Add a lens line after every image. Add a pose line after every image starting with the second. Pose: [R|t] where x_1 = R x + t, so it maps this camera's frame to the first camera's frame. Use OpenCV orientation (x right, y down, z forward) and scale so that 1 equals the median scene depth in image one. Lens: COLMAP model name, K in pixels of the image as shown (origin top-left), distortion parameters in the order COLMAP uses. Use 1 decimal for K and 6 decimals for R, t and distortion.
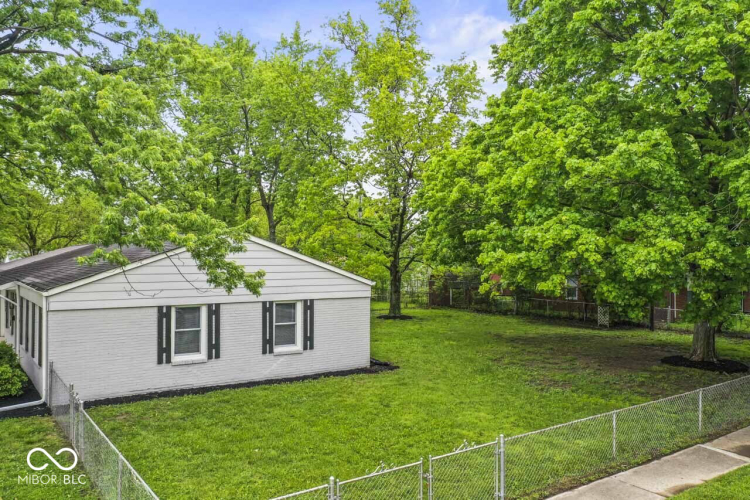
lens RADIAL K [[630.6, 0, 379.4], [0, 630.6, 252.6], [0, 0, 1]] dist [-0.005845, 0.003592]
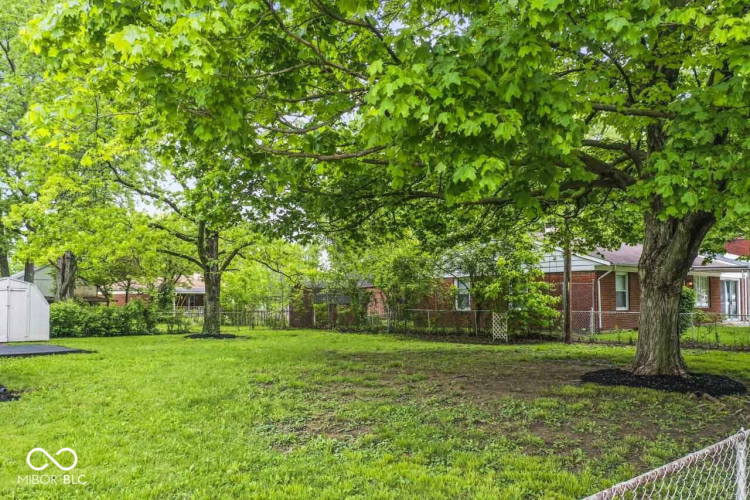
lens RADIAL K [[630.6, 0, 372.5], [0, 630.6, 253.6], [0, 0, 1]] dist [-0.005845, 0.003592]
pose [[0.994850, 0.003444, 0.101297, 0.255318], [0.003819, 0.997439, -0.071420, 0.121578], [-0.101283, 0.071439, 0.992289, 0.565642]]
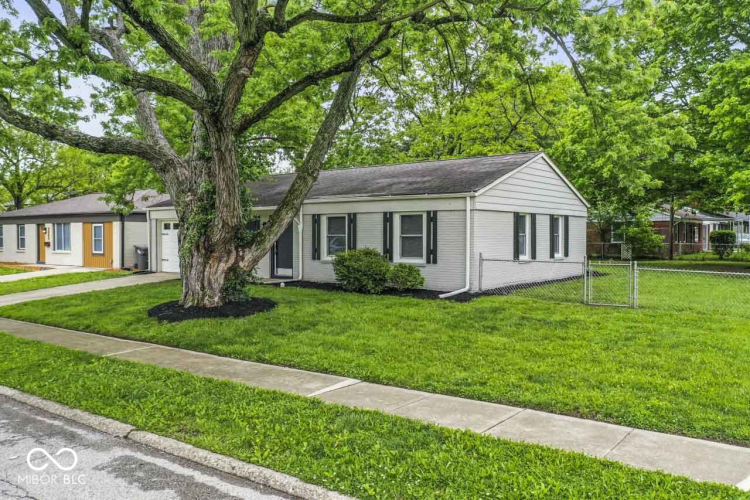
lens RADIAL K [[630.6, 0, 373.7], [0, 630.6, 245.2], [0, 0, 1]] dist [-0.005845, 0.003592]
pose [[0.952197, -0.010304, 0.305310, -0.853458], [0.004965, 0.999821, 0.018261, 0.110003], [-0.305443, -0.015872, 0.952078, -0.035789]]
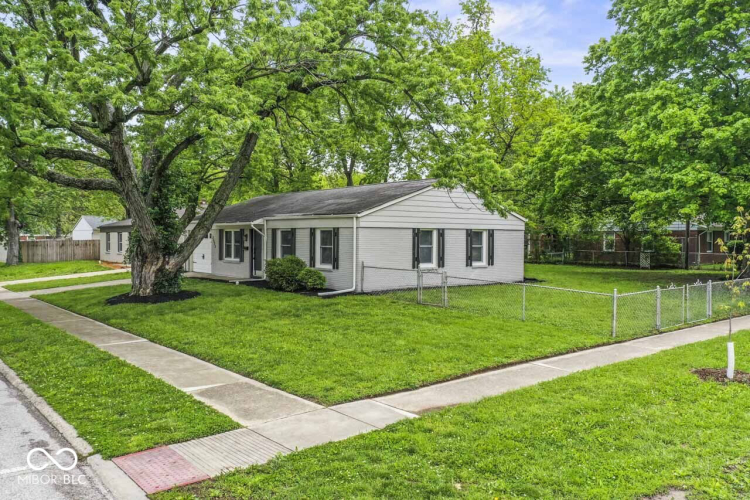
lens RADIAL K [[630.6, 0, 377.3], [0, 630.6, 250.9], [0, 0, 1]] dist [-0.005845, 0.003592]
pose [[0.997447, -0.000224, 0.071408, -0.475669], [-0.001441, 0.999728, 0.023267, 0.091906], [-0.071394, -0.023310, 0.997176, -0.382957]]
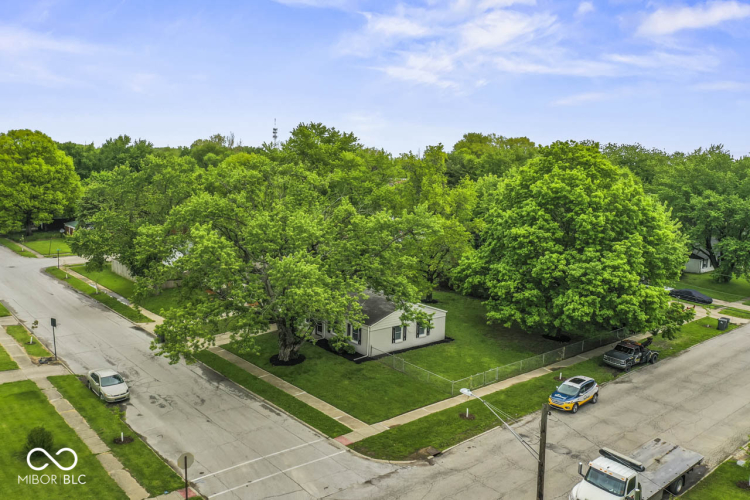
lens RADIAL K [[682.0, 0, 375.7], [0, 682.0, 247.2], [0, 0, 1]] dist [0.014645, 0.001867]
pose [[0.995788, 0.012104, 0.090882, -0.691087], [-0.026464, 0.987001, 0.158518, -0.807156], [-0.087782, -0.160256, 0.983165, -2.227487]]
